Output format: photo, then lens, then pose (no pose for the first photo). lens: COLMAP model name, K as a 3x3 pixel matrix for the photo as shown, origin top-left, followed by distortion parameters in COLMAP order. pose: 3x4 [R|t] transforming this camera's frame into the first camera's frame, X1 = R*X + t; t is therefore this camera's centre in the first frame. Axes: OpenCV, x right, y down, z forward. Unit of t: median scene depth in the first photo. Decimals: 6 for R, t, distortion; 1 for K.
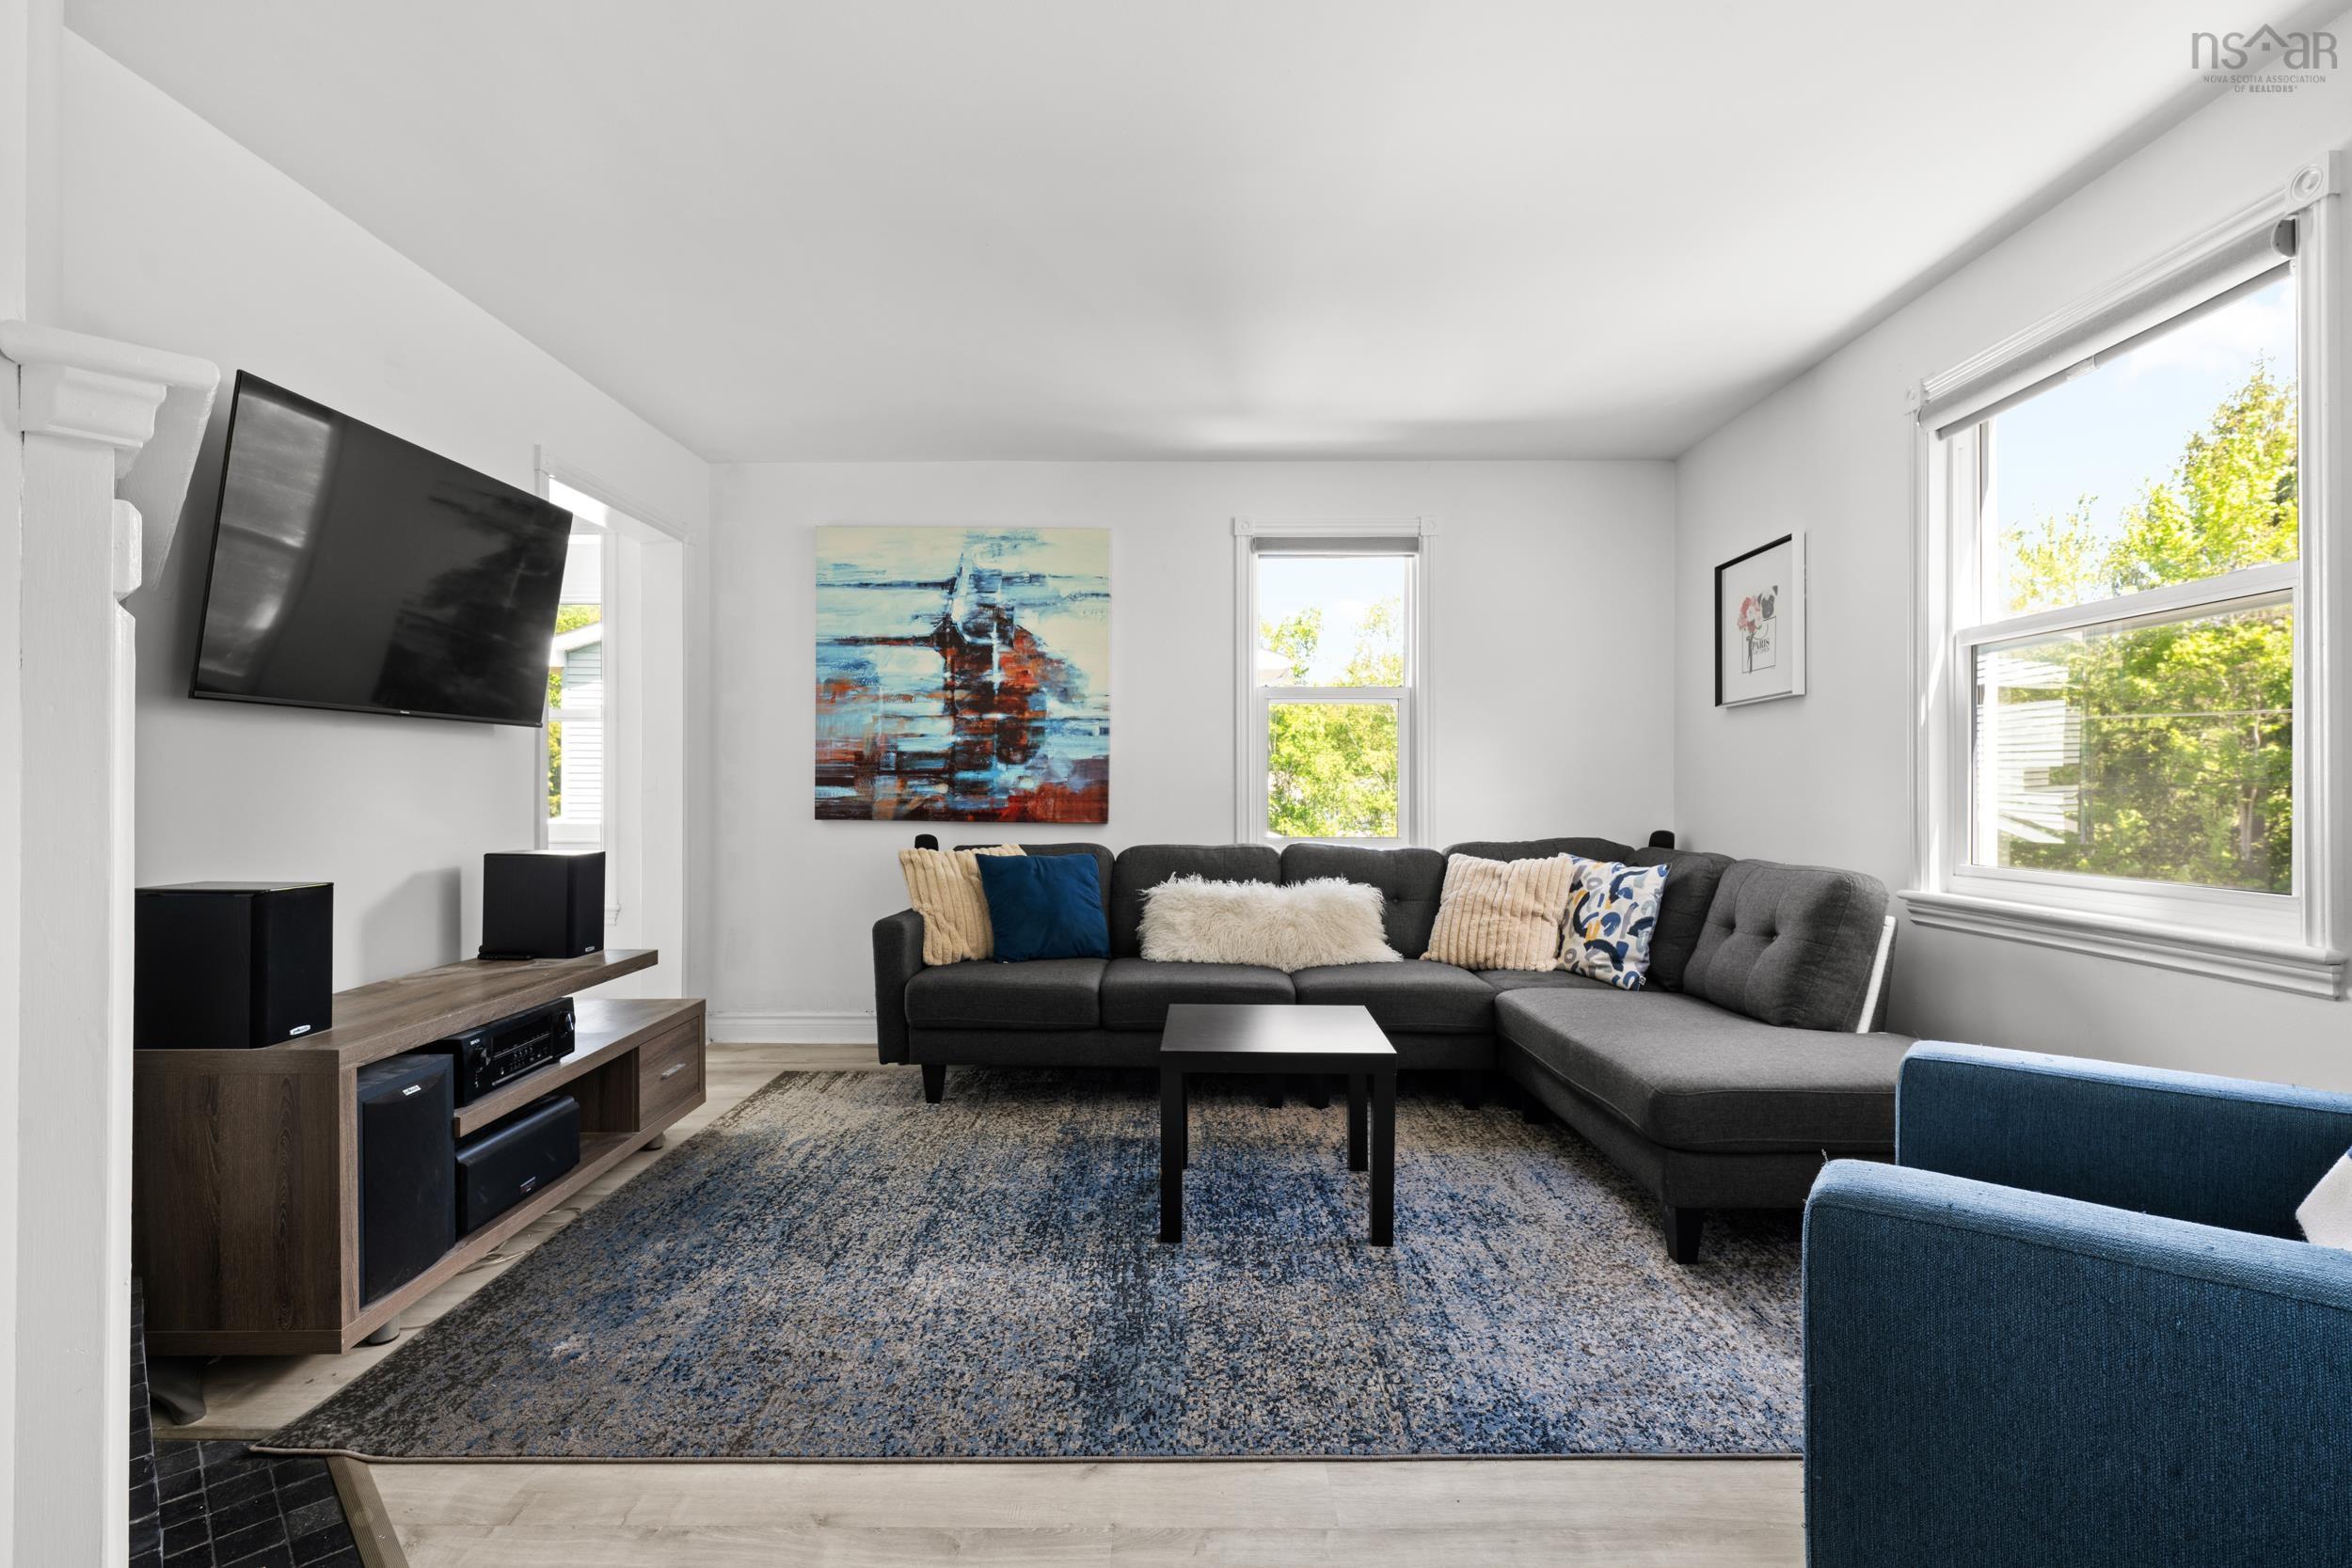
lens RADIAL K [[1097.8, 0, 1164.8], [0, 1097.8, 784.6], [0, 0, 1]] dist [0.001679, -0.000156]
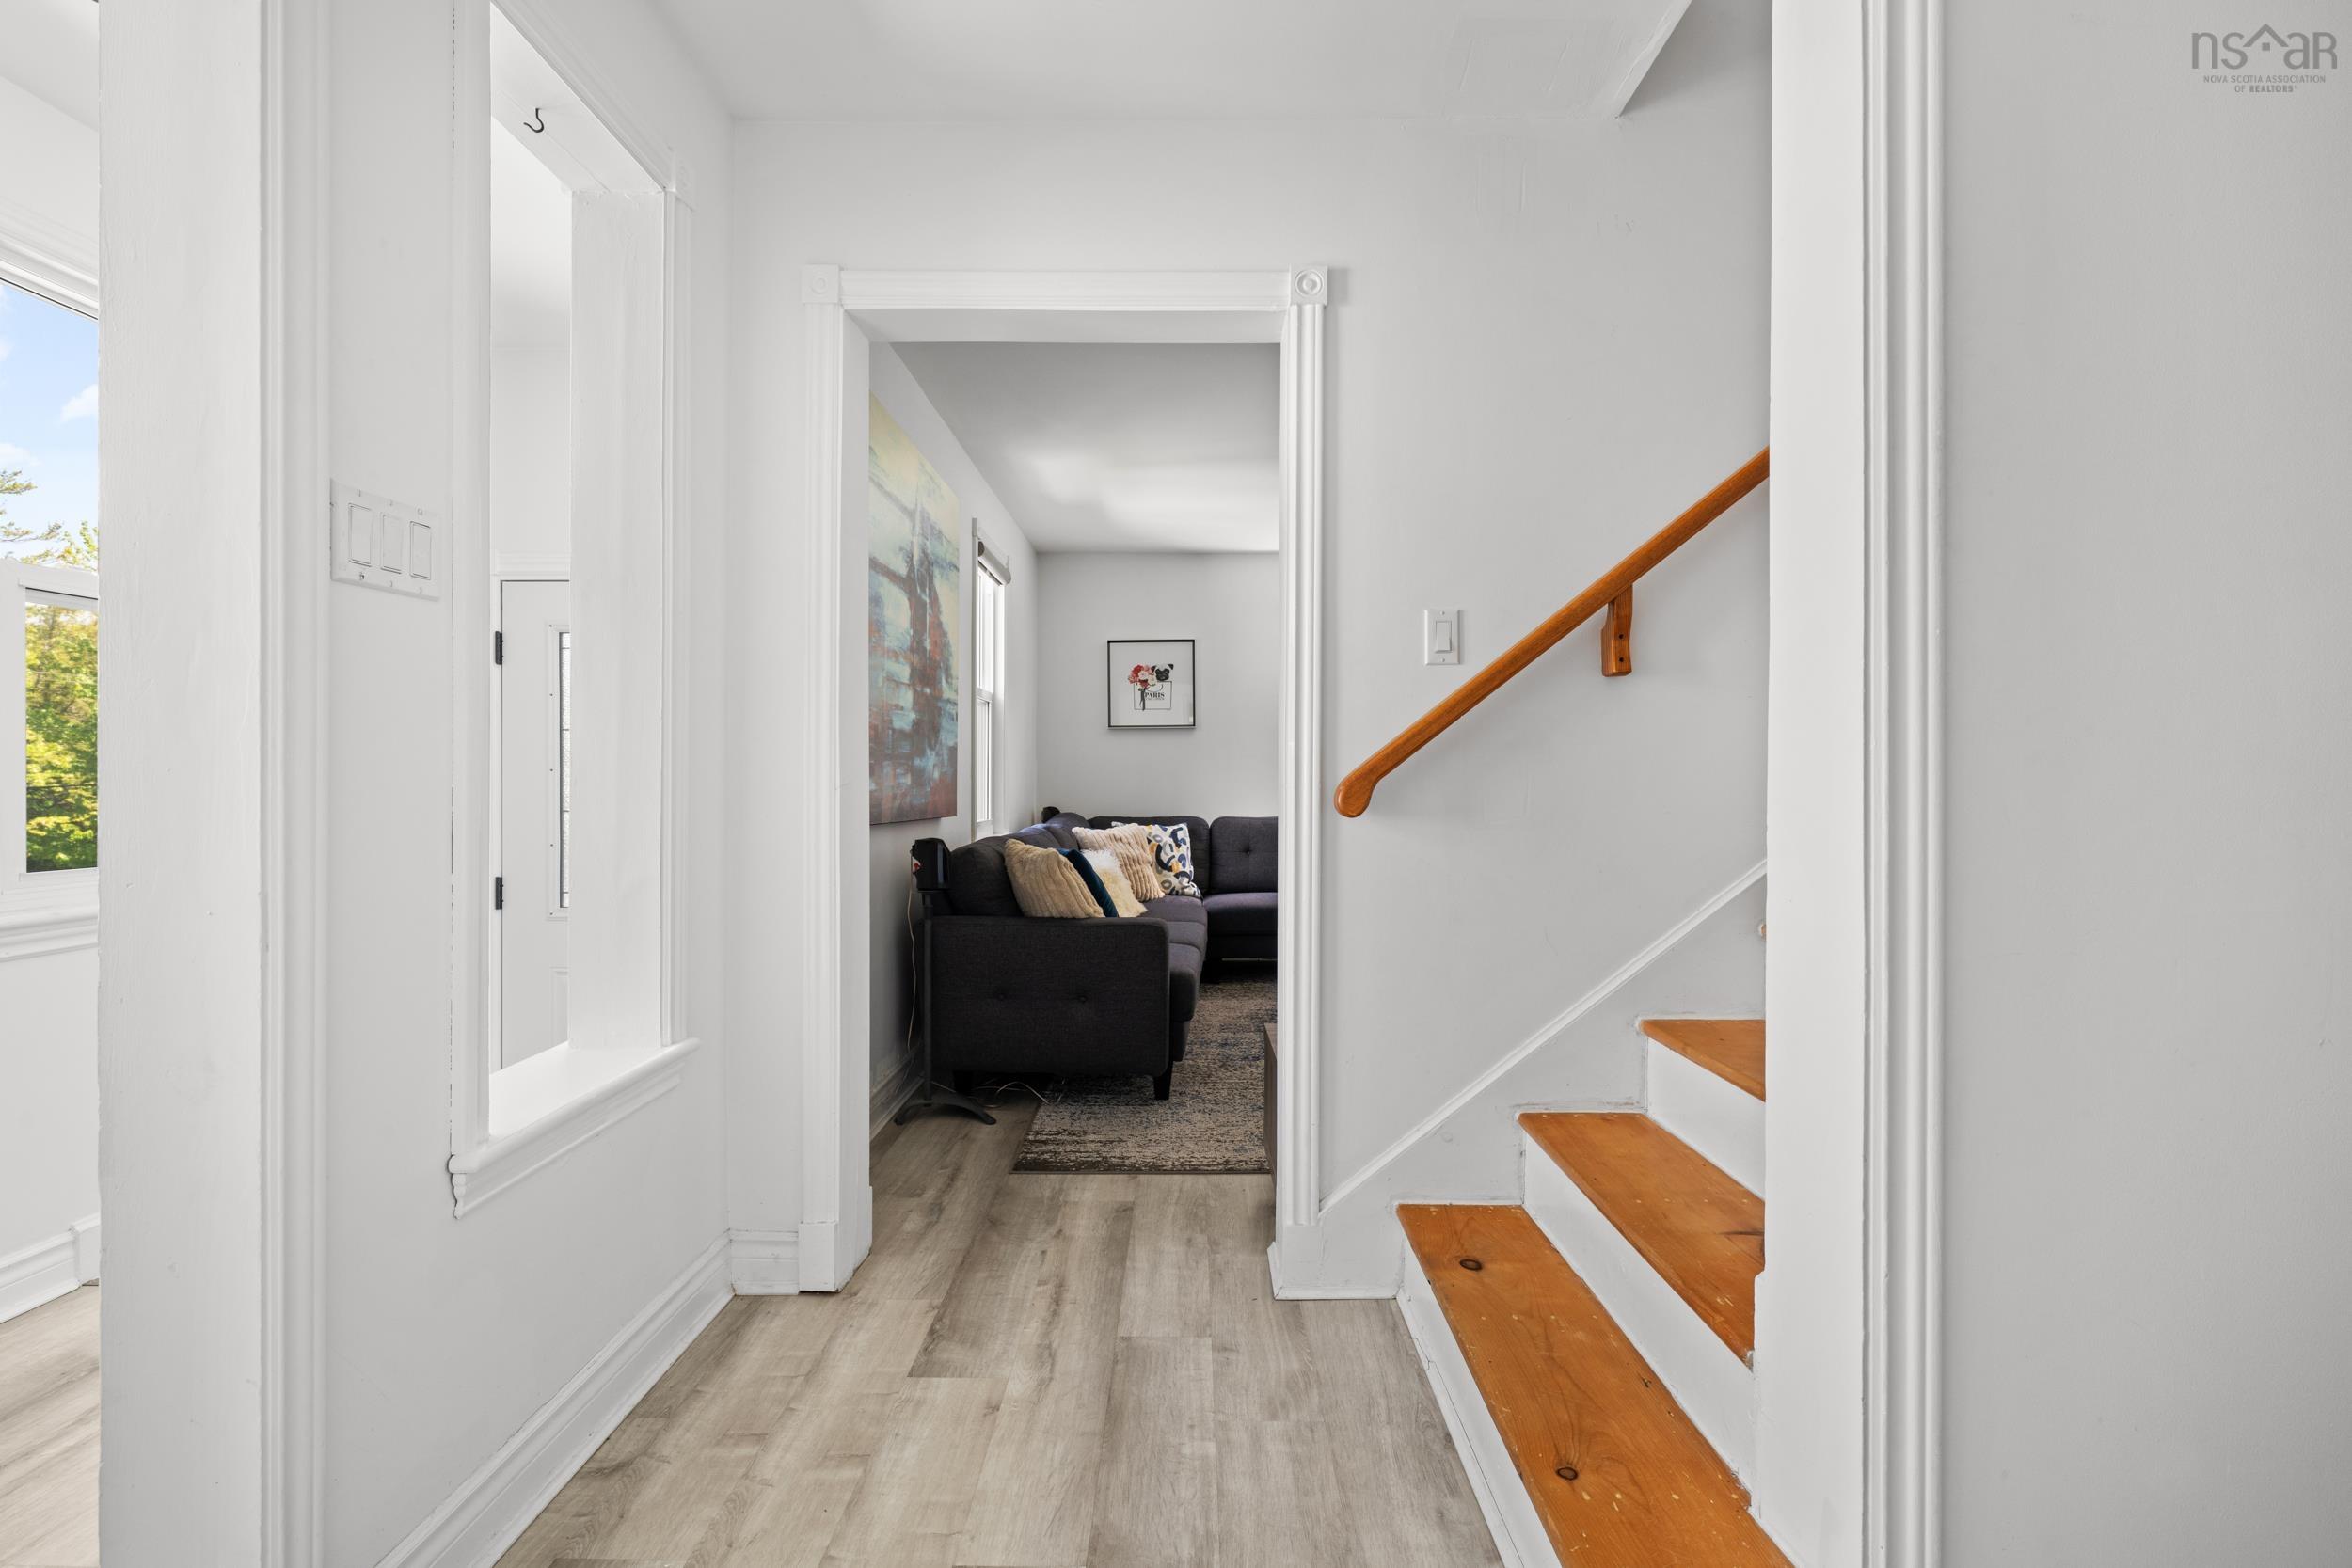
lens RADIAL K [[1060.1, 0, 1177.2], [0, 1060.1, 779.8], [0, 0, 1]] dist [-0.000459, 0.001337]
pose [[-0.009303, -0.001625, 0.999955, -0.948355], [0.002919, 0.999994, 0.001652, 0.003244], [-0.999952, 0.002934, -0.009298, 0.819395]]
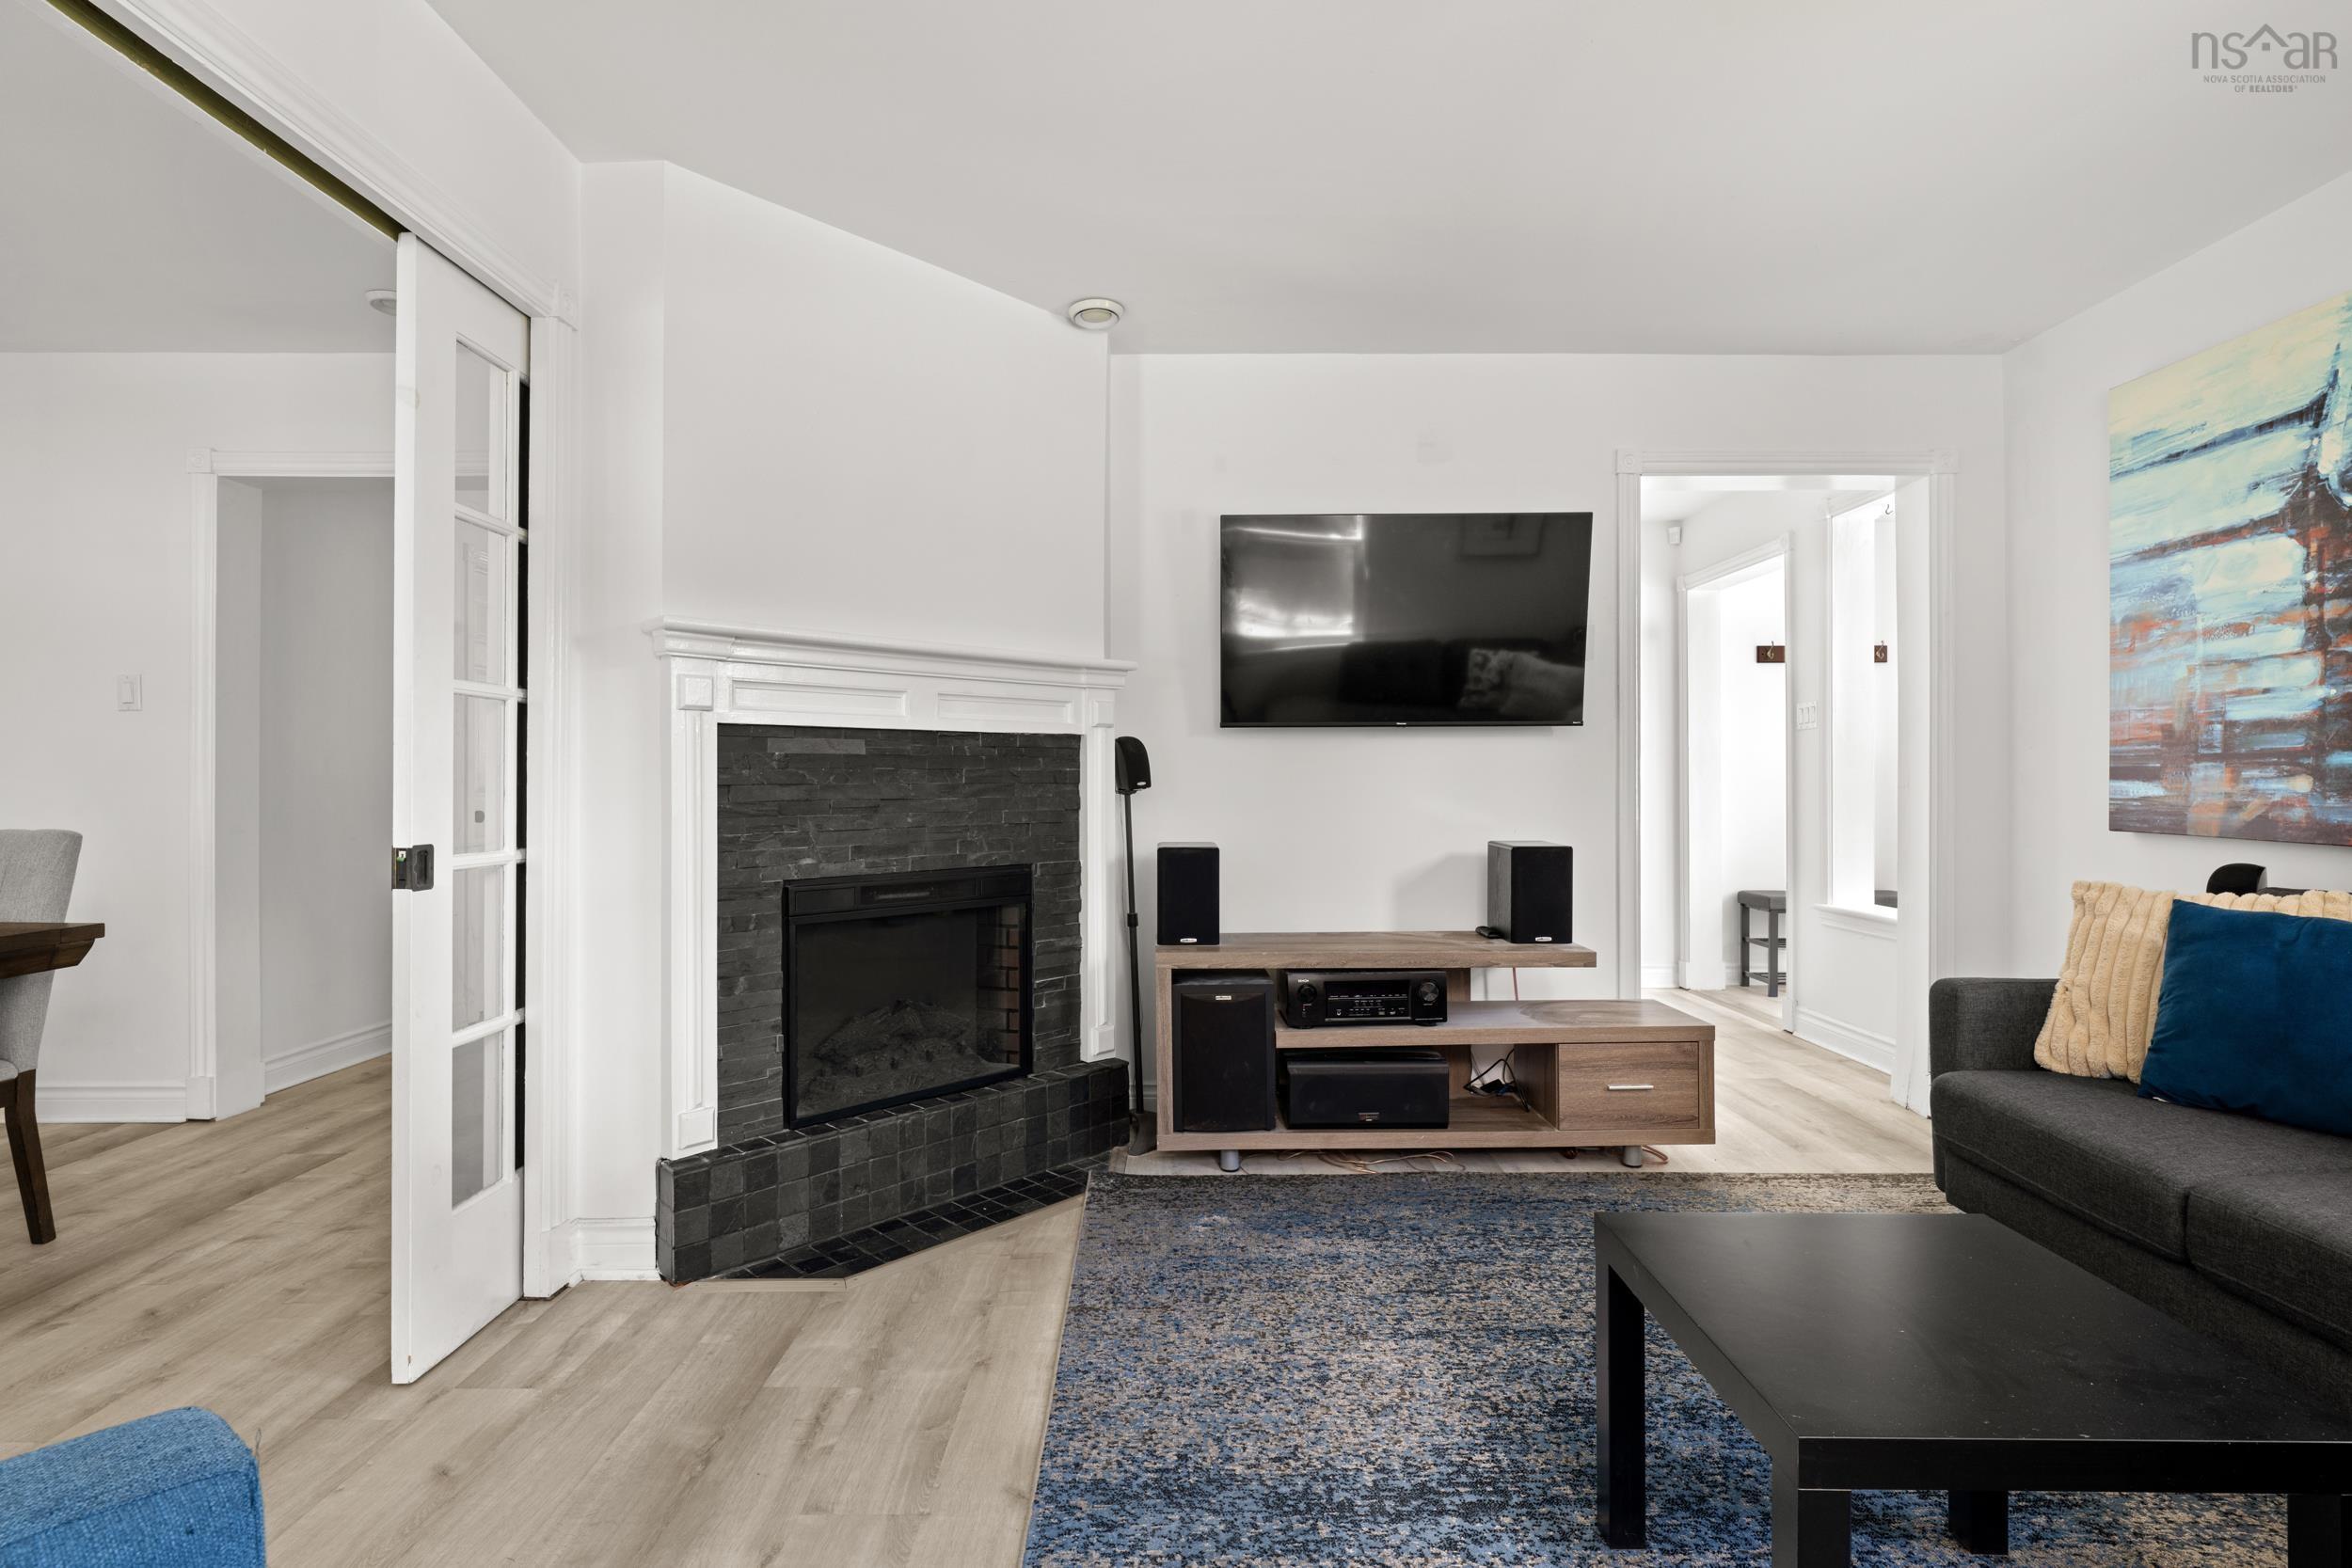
lens RADIAL K [[1097.8, 0, 1169.2], [0, 1097.8, 784.4], [0, 0, 1]] dist [0.001679, -0.000156]
pose [[0.023527, 0.000070, -0.999723, 0.336648], [0.003824, 0.999993, 0.000160, 0.001586], [0.999716, -0.003827, 0.023527, 0.418101]]
